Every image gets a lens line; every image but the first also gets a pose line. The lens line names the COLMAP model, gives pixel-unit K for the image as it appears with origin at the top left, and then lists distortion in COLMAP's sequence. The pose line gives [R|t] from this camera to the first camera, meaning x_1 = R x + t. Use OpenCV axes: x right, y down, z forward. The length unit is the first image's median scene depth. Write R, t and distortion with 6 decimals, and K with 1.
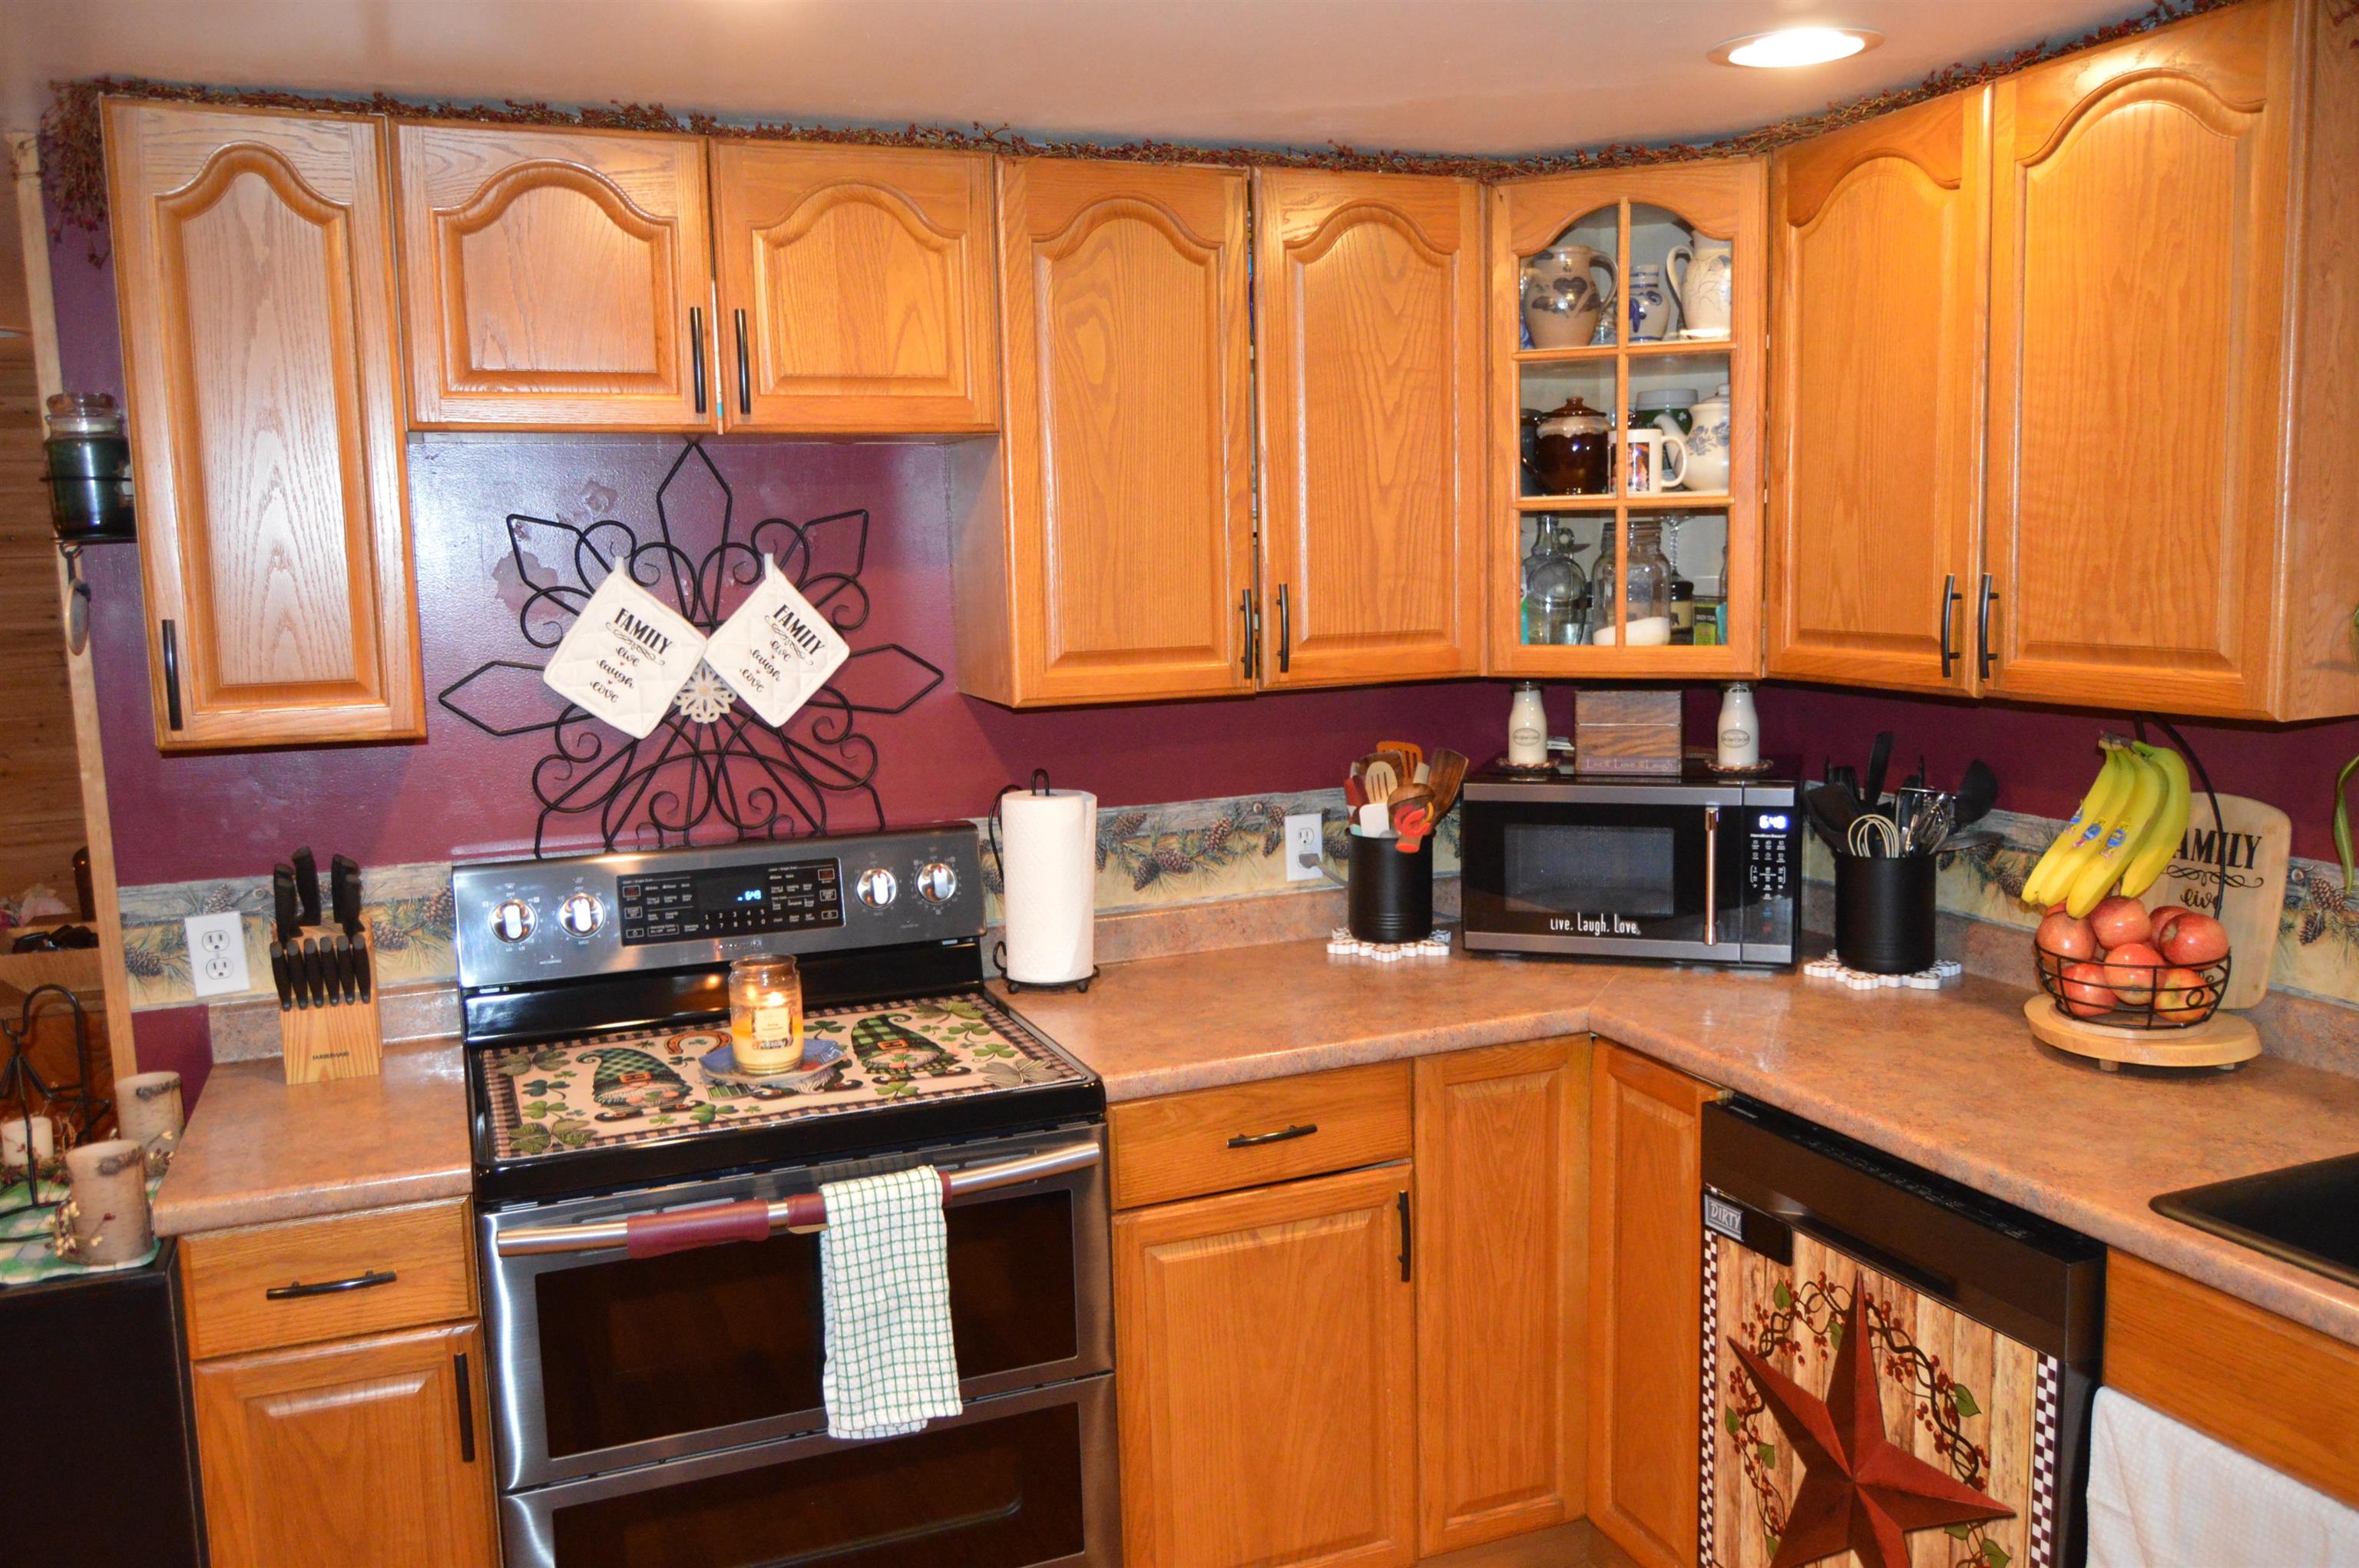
lens RADIAL K [[1847.5, 0, 1188.6], [0, 1847.5, 791.1], [0, 0, 1]] dist [-0.015176, 0.006443]
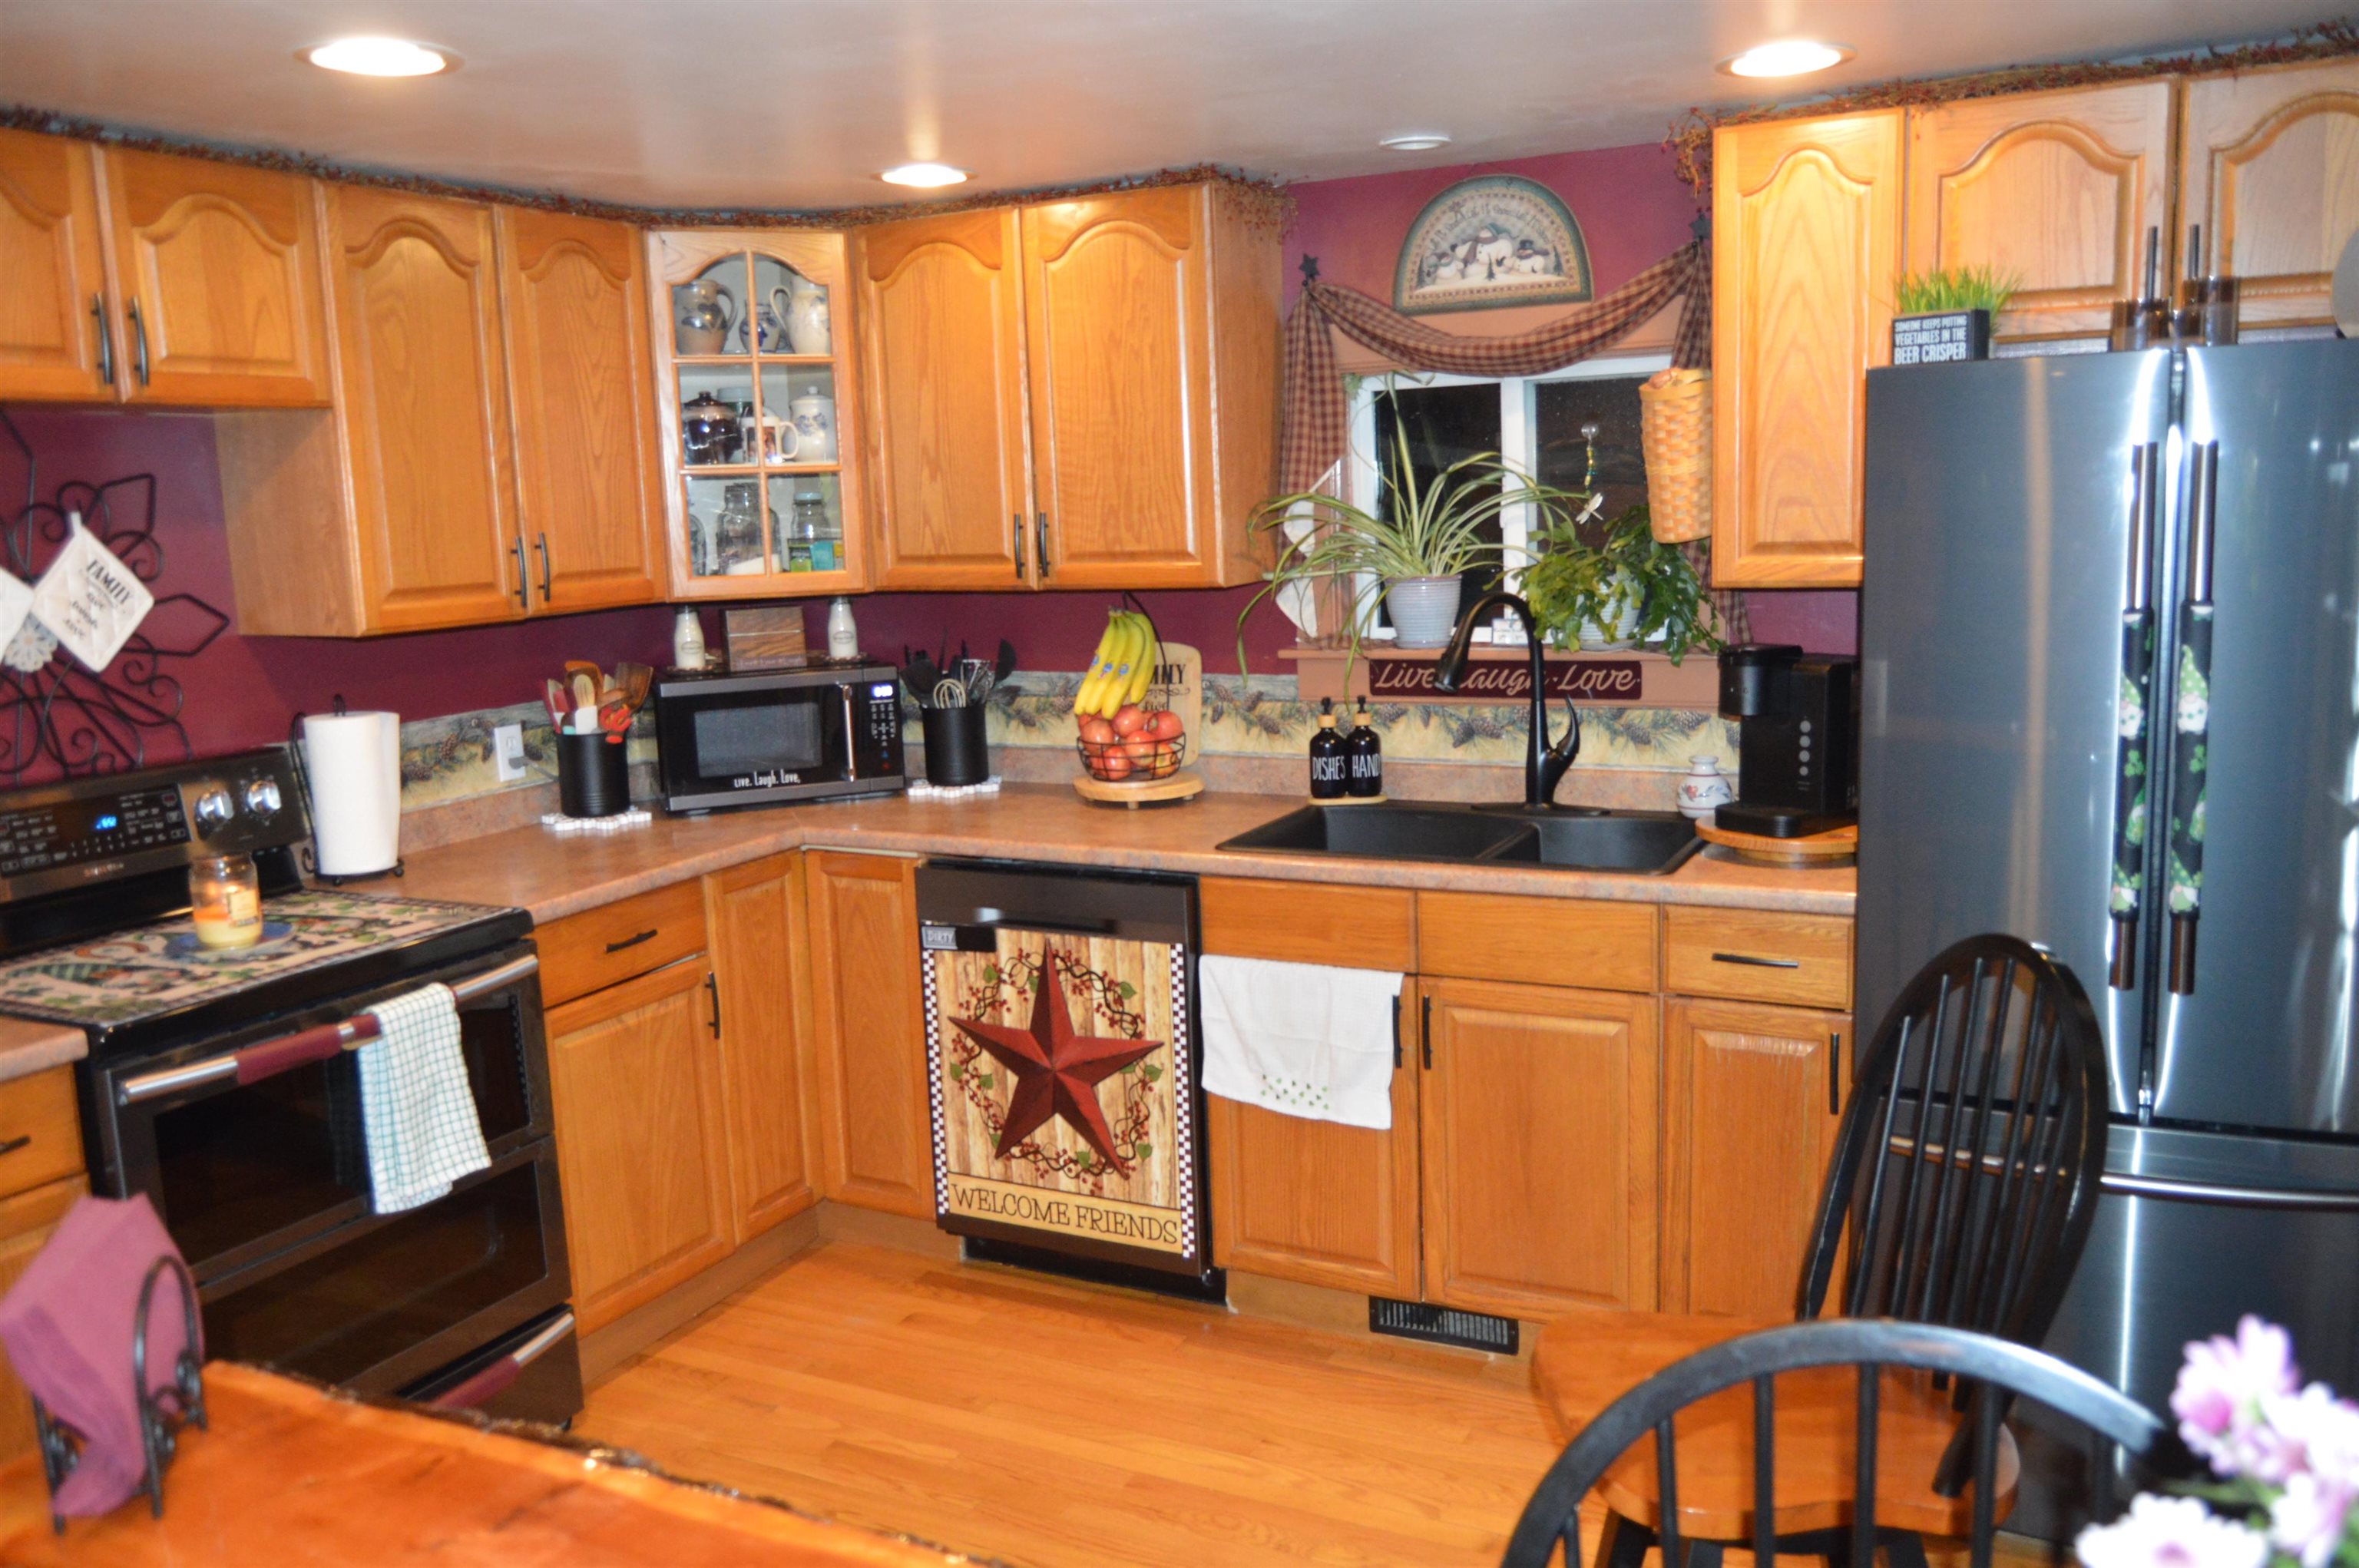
lens RADIAL K [[1847.5, 0, 1185.9], [0, 1847.5, 789.4], [0, 0, 1]] dist [-0.015176, 0.006443]
pose [[0.752149, -0.106984, 0.650251, -0.532513], [0.104209, 0.993628, 0.042941, 0.065307], [-0.650701, 0.035464, 0.758505, -0.290952]]
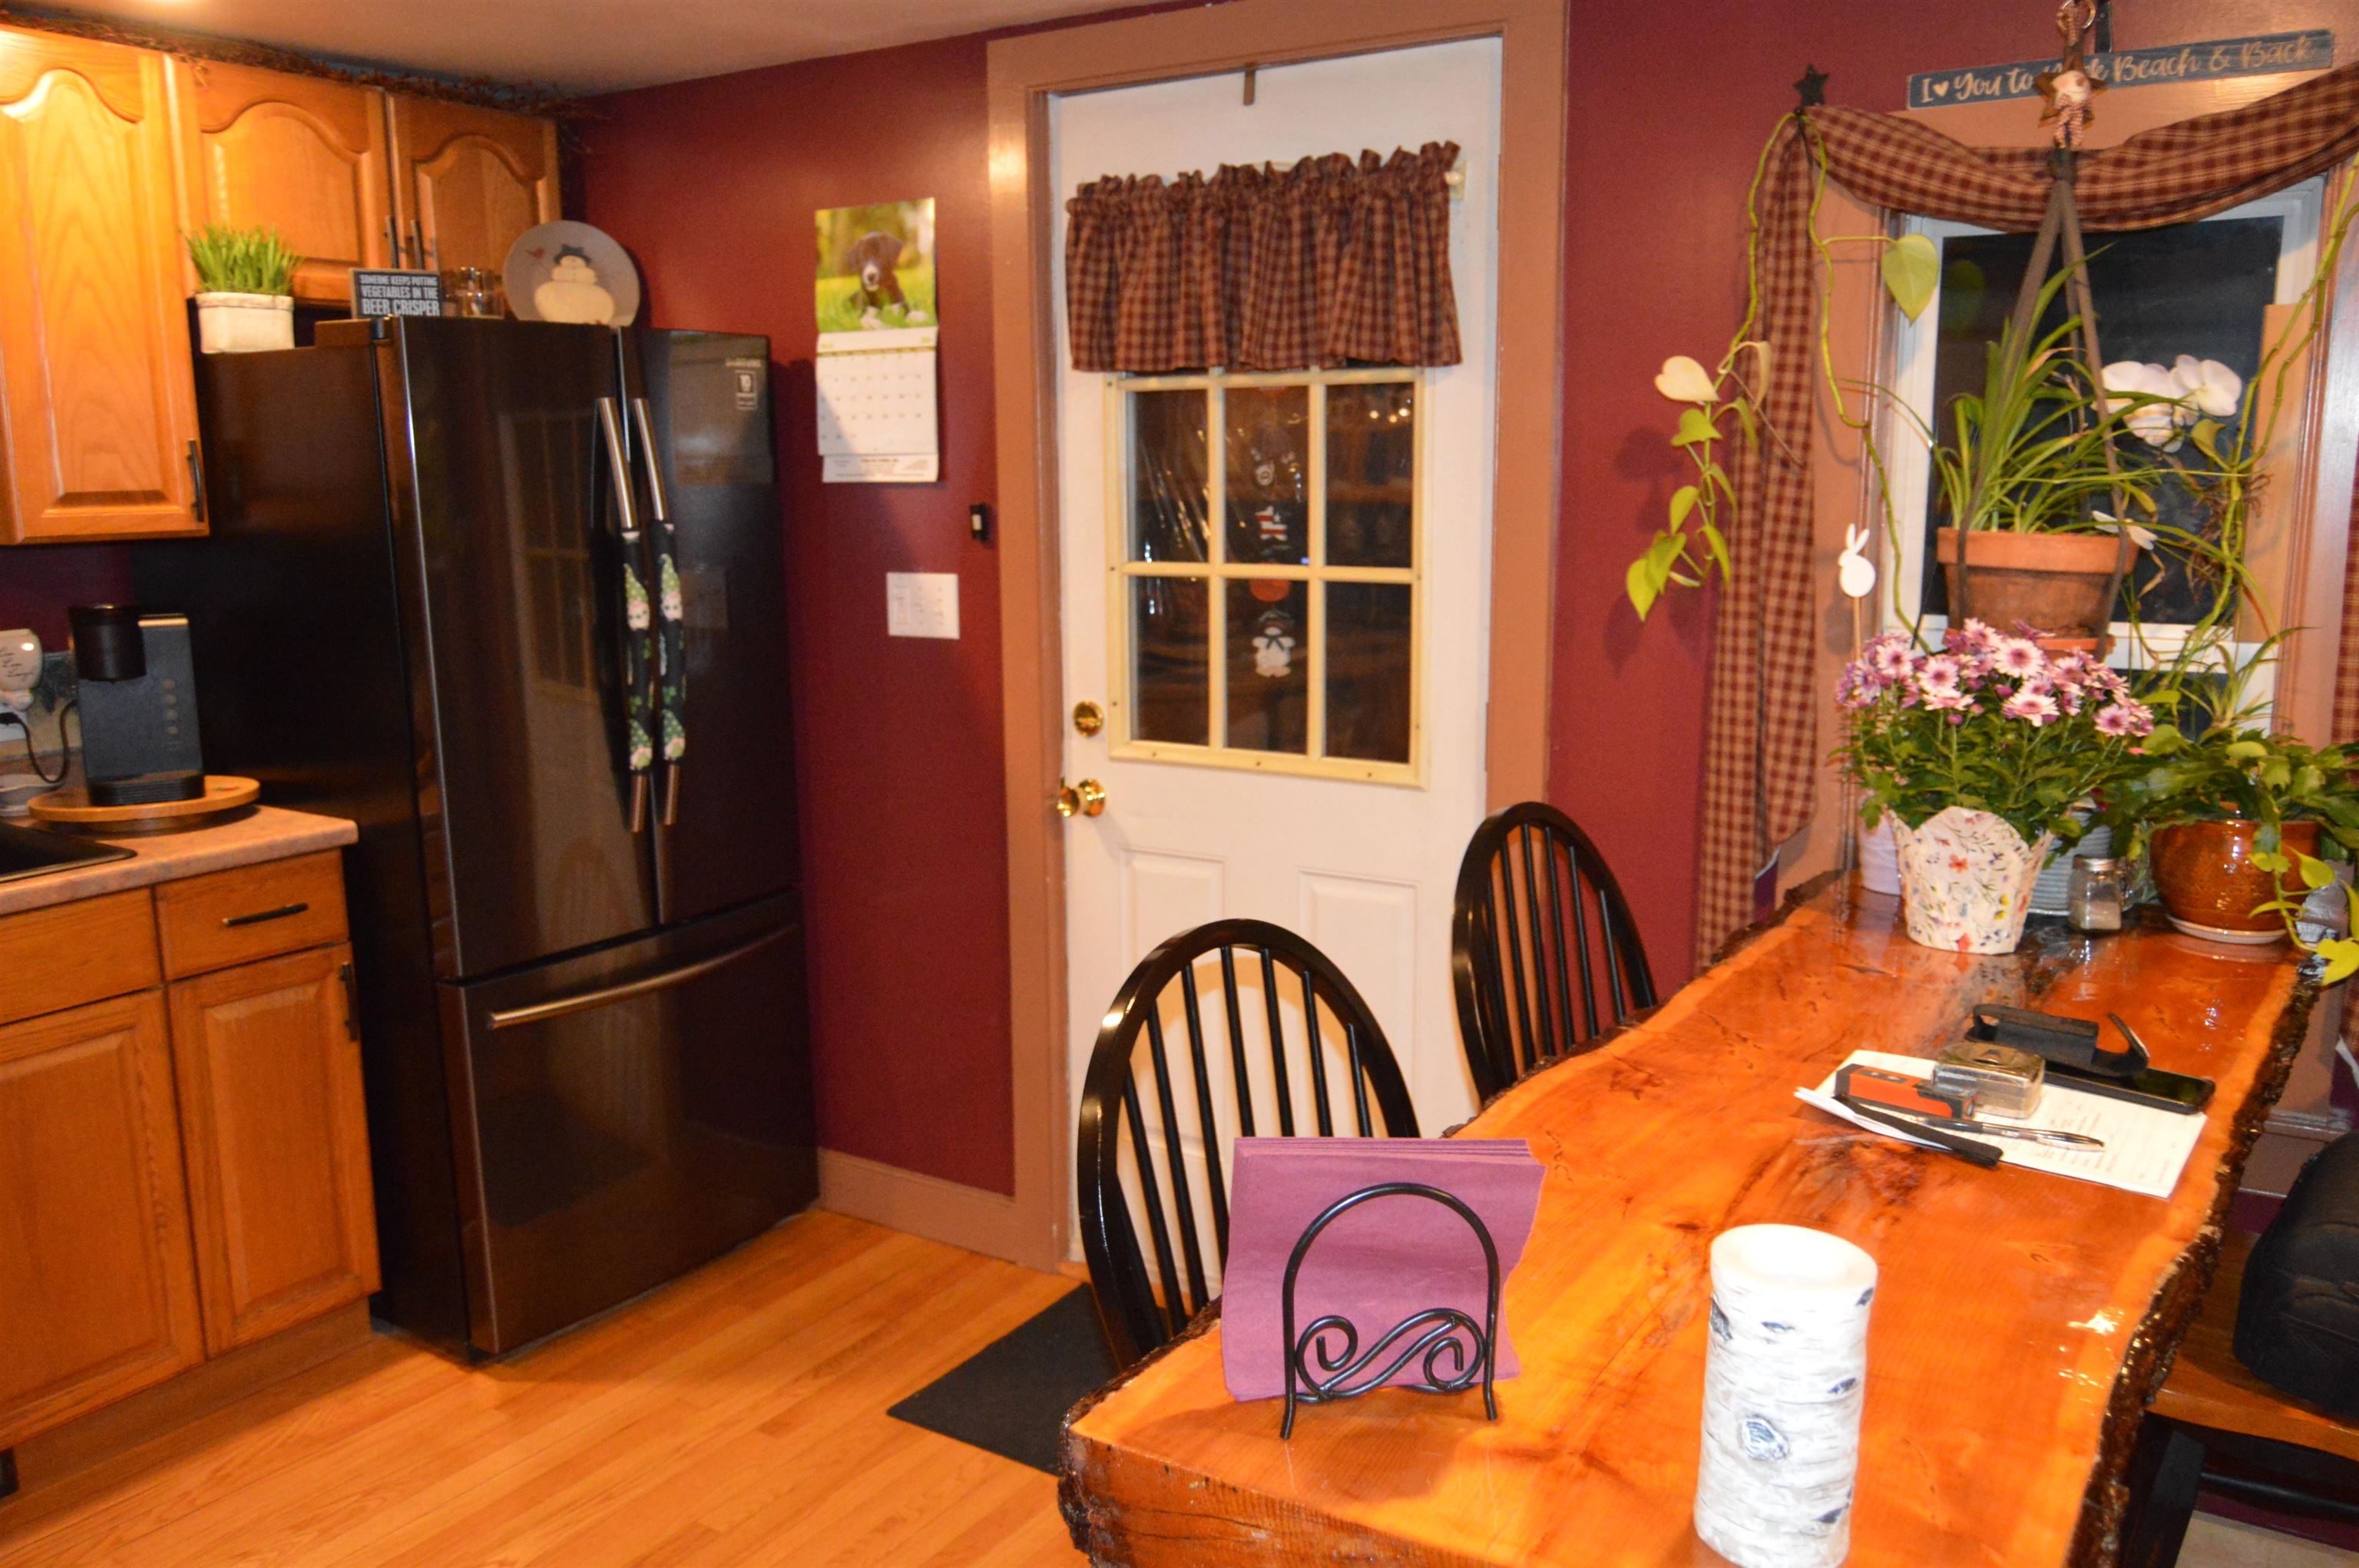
lens RADIAL K [[1847.5, 0, 1186.9], [0, 1847.5, 787.2], [0, 0, 1]] dist [-0.015176, 0.006443]
pose [[-0.577324, -0.116885, 0.808106, -0.761217], [0.132846, 0.963068, 0.234206, -0.009543], [-0.805636, 0.242566, -0.540474, 0.540312]]
